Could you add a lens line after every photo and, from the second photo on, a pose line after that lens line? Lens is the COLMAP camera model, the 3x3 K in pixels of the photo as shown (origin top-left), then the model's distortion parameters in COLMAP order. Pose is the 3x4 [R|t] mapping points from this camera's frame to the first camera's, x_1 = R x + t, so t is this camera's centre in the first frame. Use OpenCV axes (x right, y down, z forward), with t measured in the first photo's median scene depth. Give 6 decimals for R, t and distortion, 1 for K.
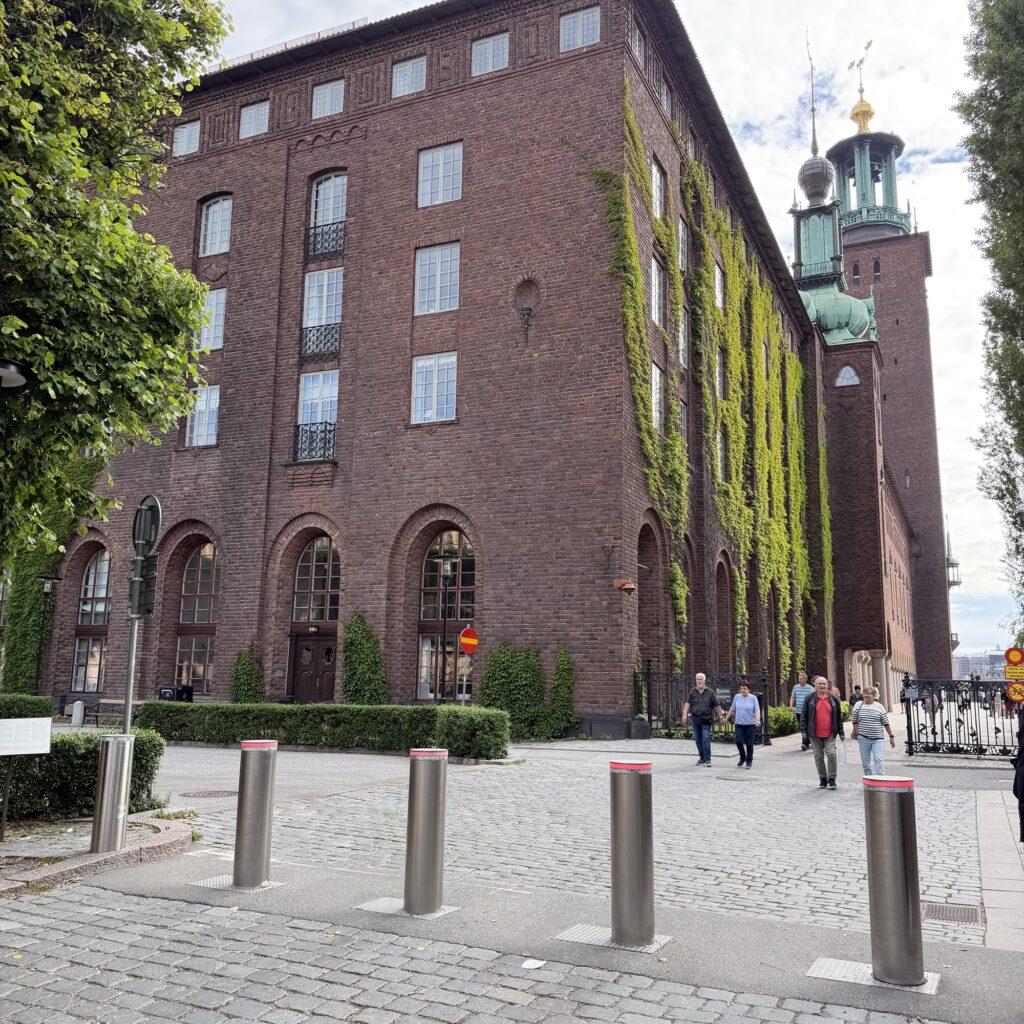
lens RADIAL K [[984.2, 0, 512.0], [0, 984.2, 512.0], [0, 0, 1]] dist [0.130303, -0.224845]
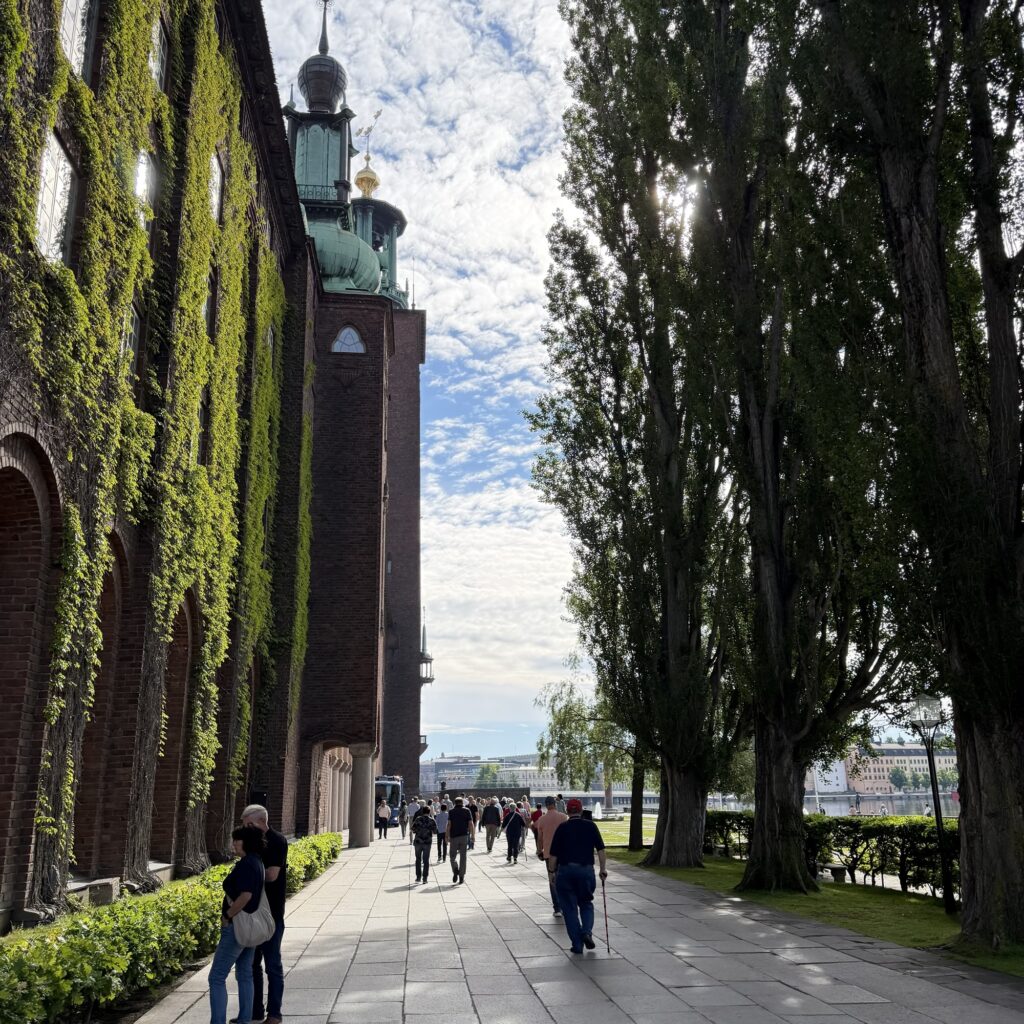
lens RADIAL K [[984.2, 0, 512.0], [0, 984.2, 512.0], [0, 0, 1]] dist [0.130303, -0.224845]
pose [[0.868209, 0.107287, 0.484461, 0.126311], [-0.053733, 0.990932, -0.123153, 0.065105], [-0.493280, 0.080891, 0.866101, 0.396559]]
